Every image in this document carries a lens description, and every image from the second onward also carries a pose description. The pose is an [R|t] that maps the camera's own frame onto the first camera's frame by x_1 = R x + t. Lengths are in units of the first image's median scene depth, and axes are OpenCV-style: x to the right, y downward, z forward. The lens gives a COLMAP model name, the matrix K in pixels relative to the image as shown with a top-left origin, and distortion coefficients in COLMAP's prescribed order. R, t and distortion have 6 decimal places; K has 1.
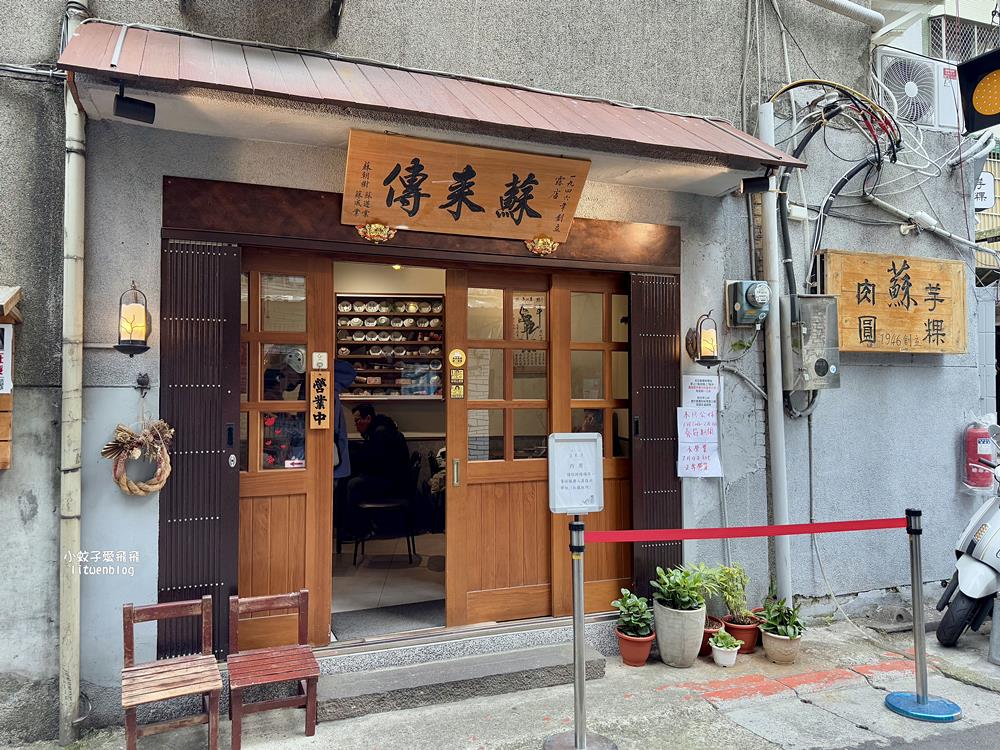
lens RADIAL K [[754.9, 0, 494.5], [0, 754.9, 377.5], [0, 0, 1]] dist [0.064981, -0.053179]
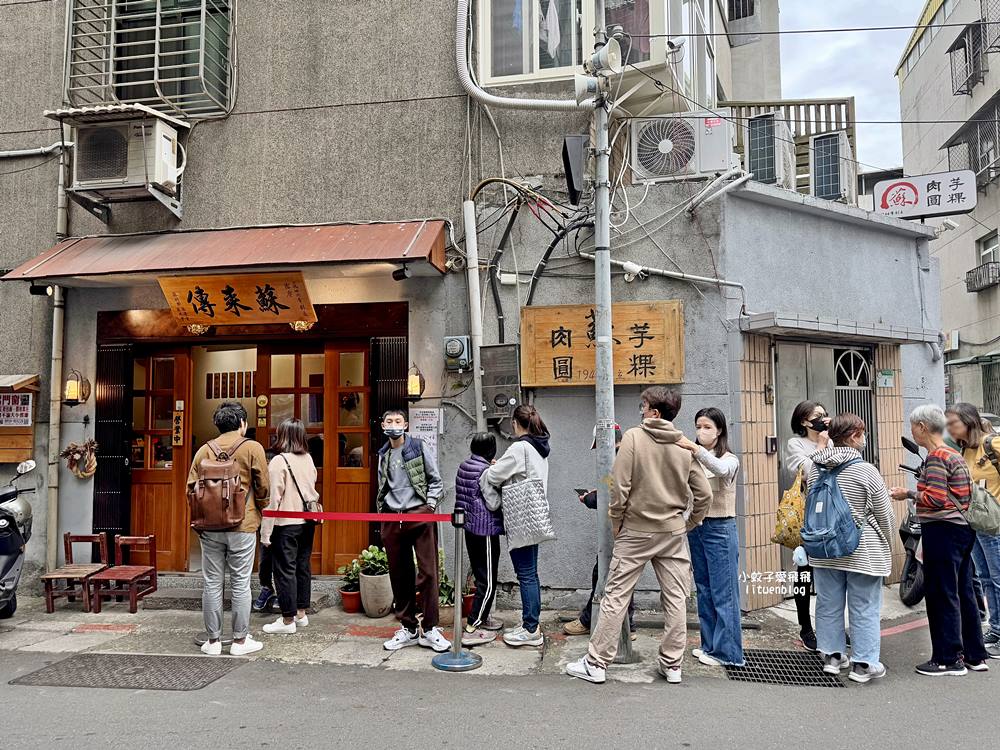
lens RADIAL K [[754.9, 0, 507.4], [0, 754.9, 376.7], [0, 0, 1]] dist [0.064981, -0.053179]
pose [[0.849361, -0.036668, -0.526538, 1.267543], [0.020739, 0.999132, -0.036124, -0.008968], [0.527405, 0.019763, 0.849384, -0.075338]]
